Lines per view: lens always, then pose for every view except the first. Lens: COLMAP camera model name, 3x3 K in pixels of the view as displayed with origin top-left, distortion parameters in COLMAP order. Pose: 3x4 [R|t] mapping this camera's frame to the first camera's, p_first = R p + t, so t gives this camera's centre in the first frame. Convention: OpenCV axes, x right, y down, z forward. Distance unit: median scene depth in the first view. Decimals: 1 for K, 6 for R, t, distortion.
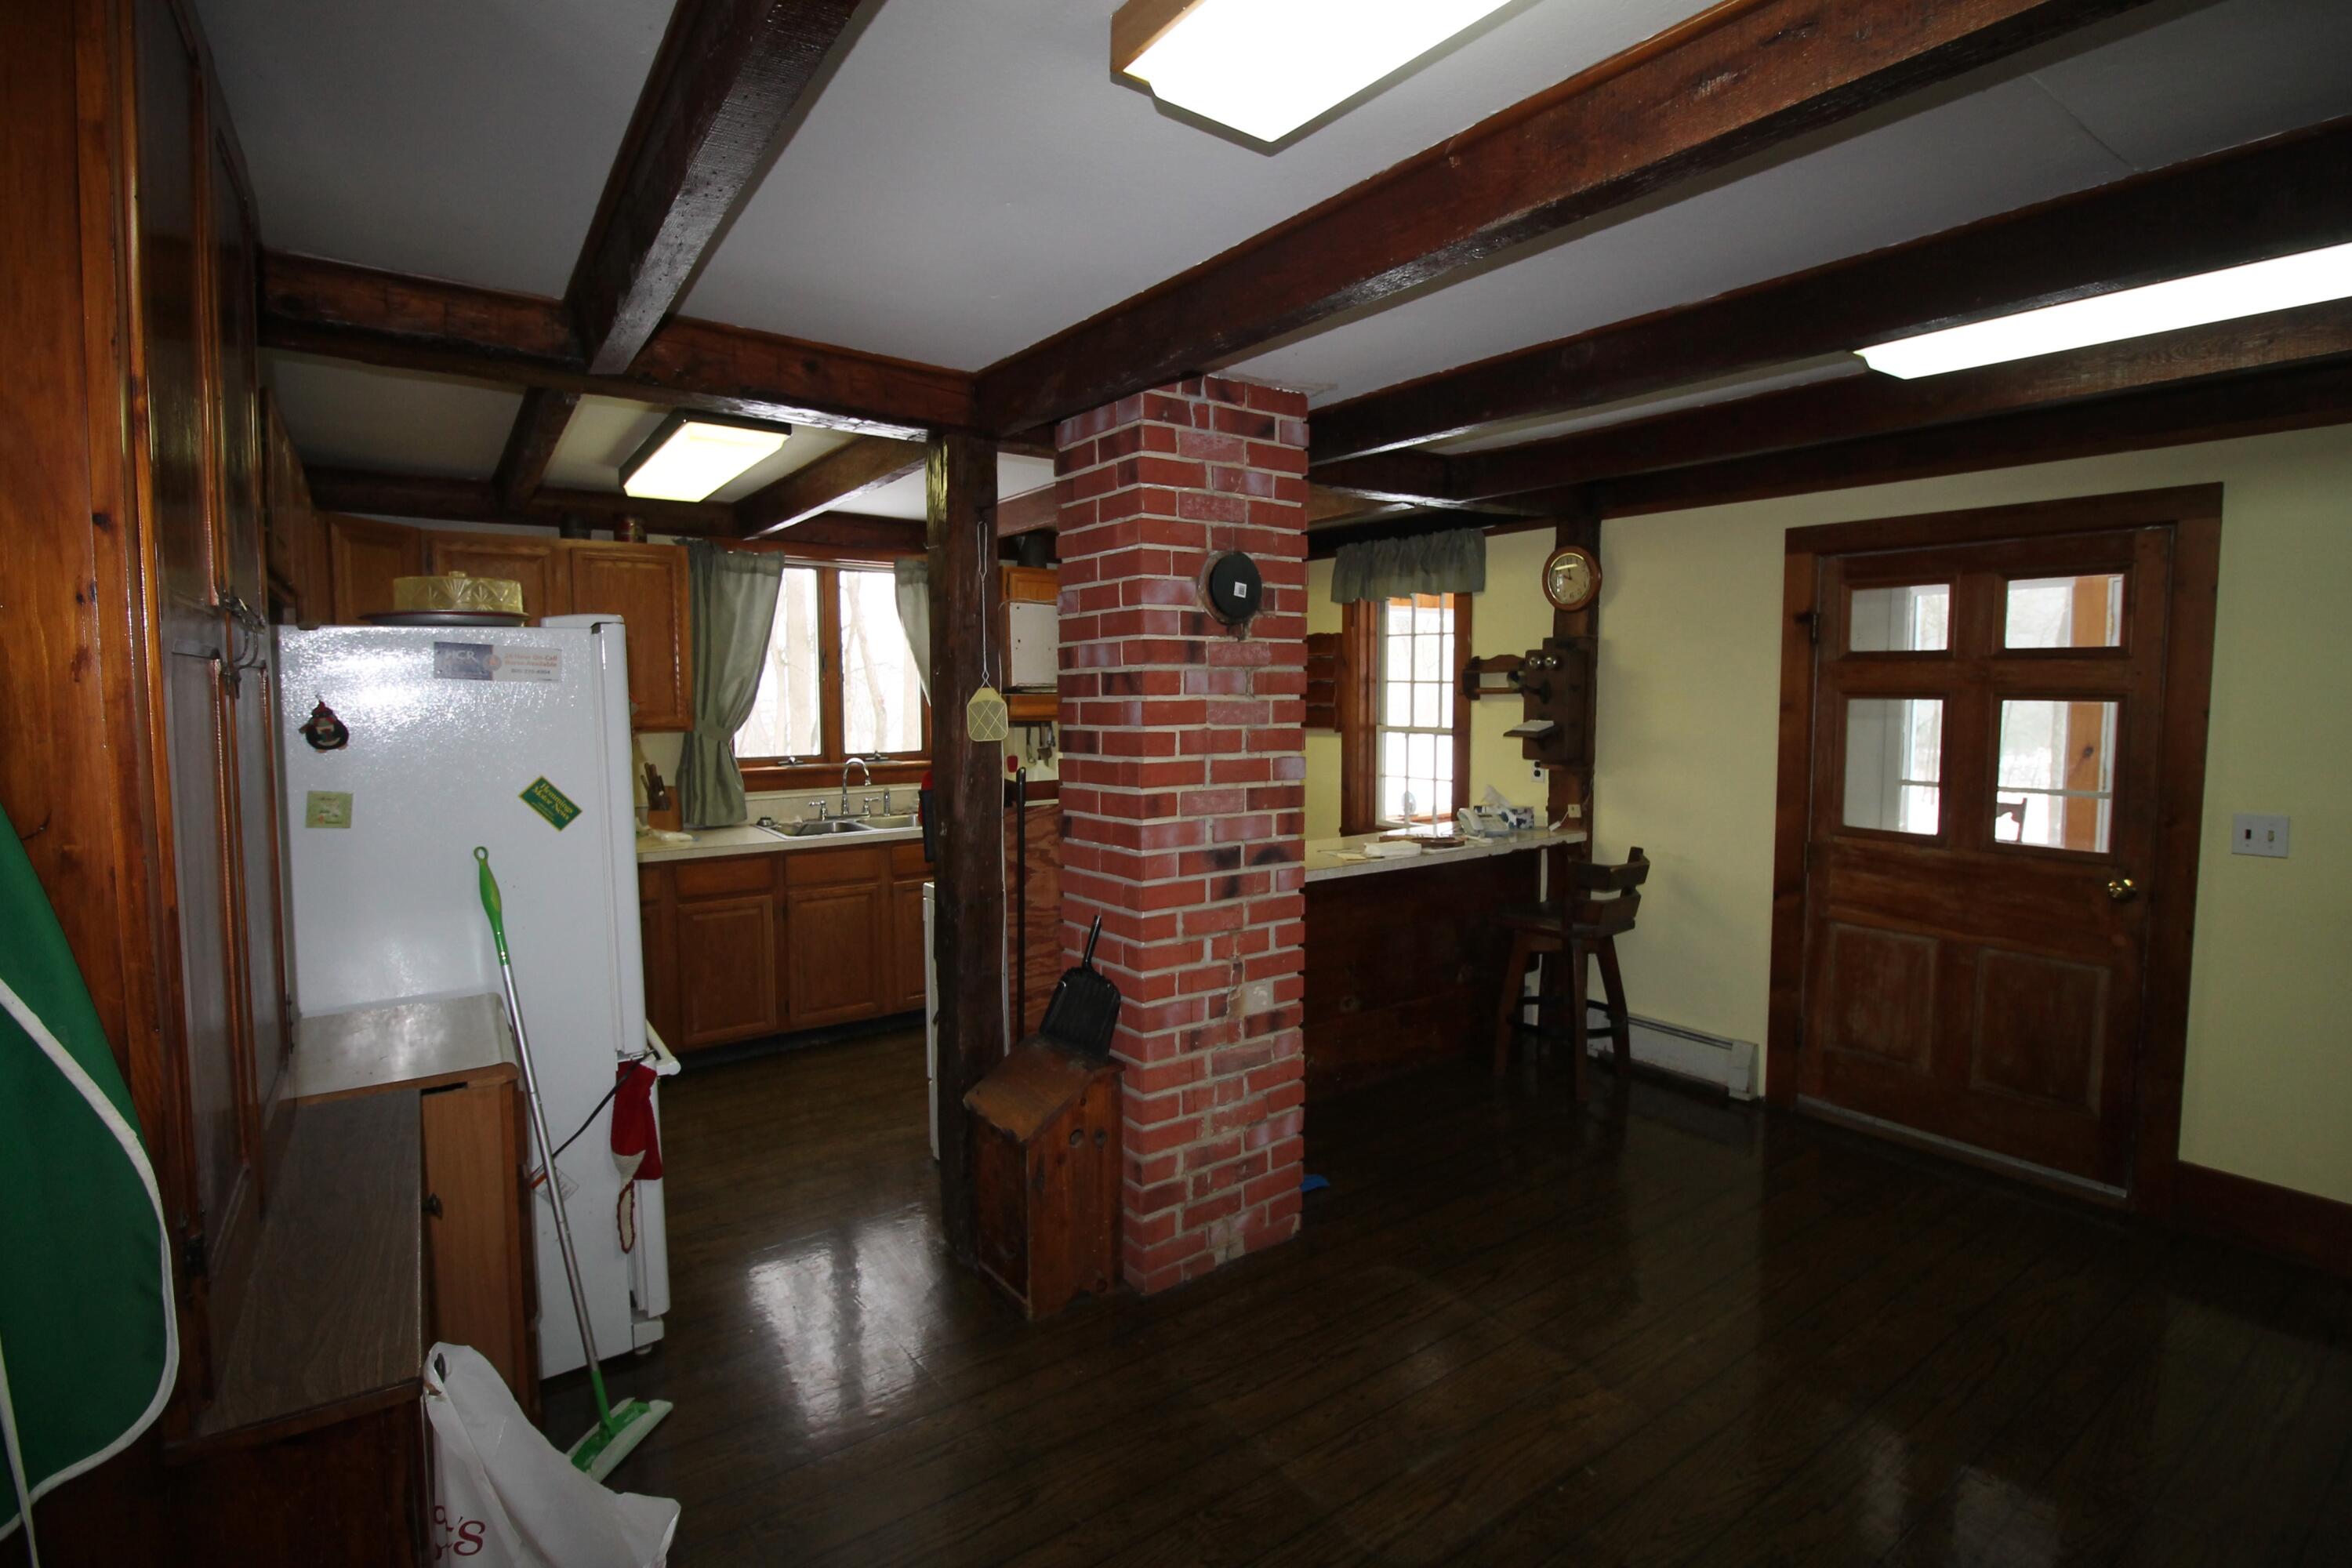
lens RADIAL K [[1057.3, 0, 1176.0], [0, 1057.3, 784.0], [0, 0, 1]] dist [-0.025741, 0.000015]
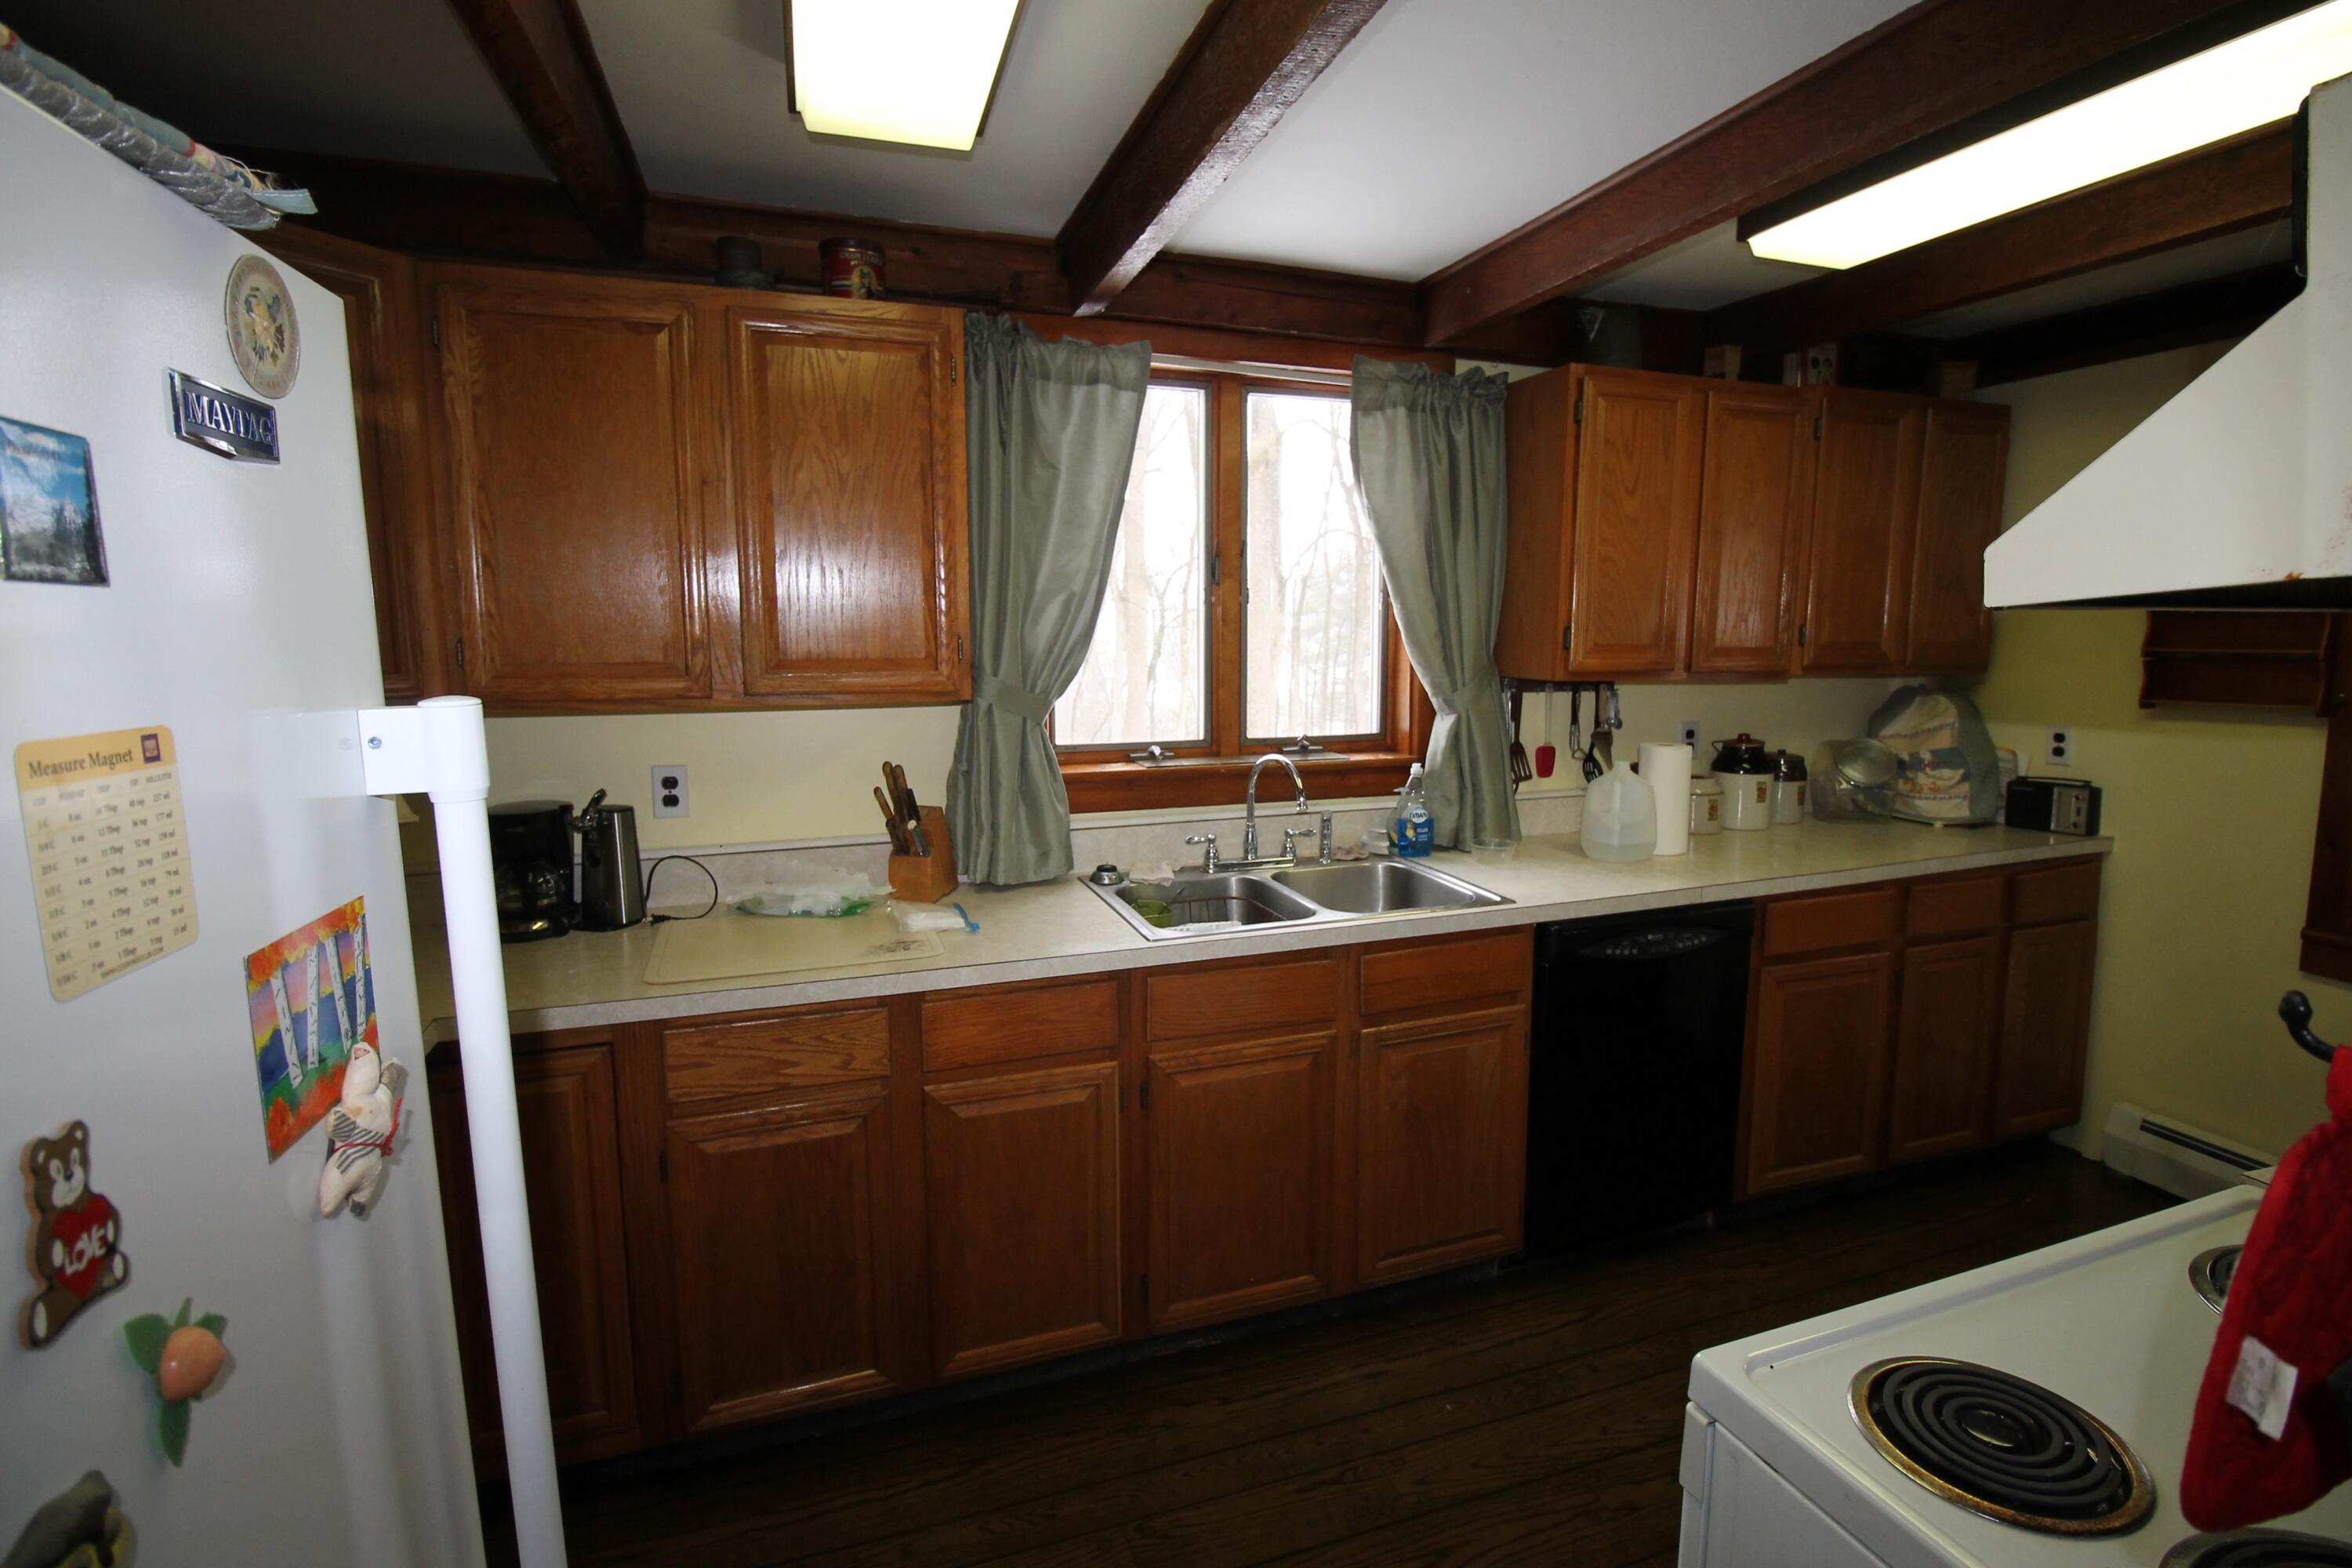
lens RADIAL K [[1057.3, 0, 1176.0], [0, 1057.3, 784.0], [0, 0, 1]] dist [-0.025741, 0.000015]
pose [[0.955147, 0.036560, -0.293868, -0.208009], [-0.021542, 0.998299, 0.054181, -0.037517], [0.295349, -0.045420, 0.954309, 0.520676]]
